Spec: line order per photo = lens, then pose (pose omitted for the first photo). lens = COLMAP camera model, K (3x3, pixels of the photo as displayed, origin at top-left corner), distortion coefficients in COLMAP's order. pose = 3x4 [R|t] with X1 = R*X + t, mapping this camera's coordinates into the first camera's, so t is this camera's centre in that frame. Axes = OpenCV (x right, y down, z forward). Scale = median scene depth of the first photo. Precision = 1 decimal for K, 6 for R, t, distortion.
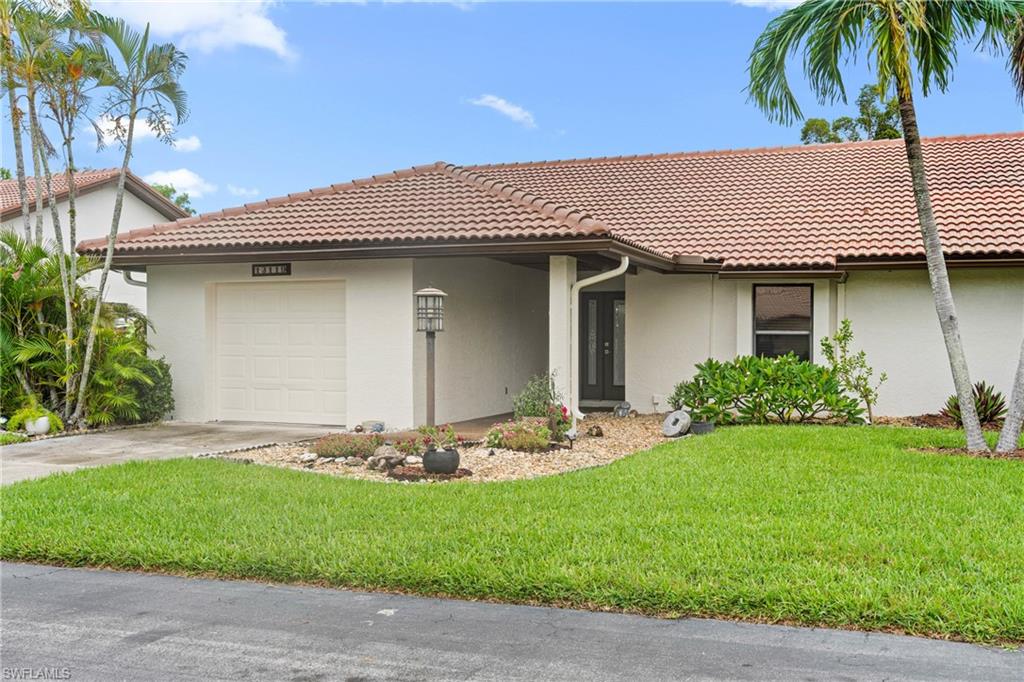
lens RADIAL K [[996.6, 0, 512.0], [0, 996.6, 341.0], [0, 0, 1]] dist [-0.001984, 0.011167]
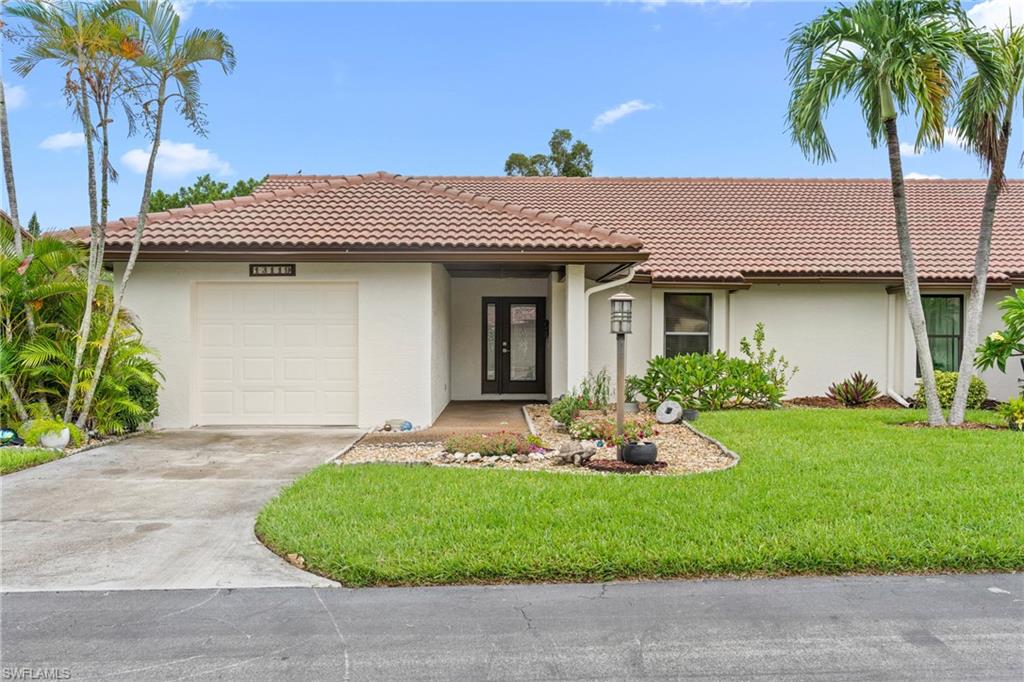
lens RADIAL K [[878.7, 0, 512.0], [0, 878.7, 327.3], [0, 0, 1]] dist [0.018481, -0.003909]
pose [[0.927250, 0.001968, 0.374438, -0.358066], [0.003476, 0.999898, -0.013862, -0.002020], [-0.374427, 0.014155, 0.927148, 0.106911]]
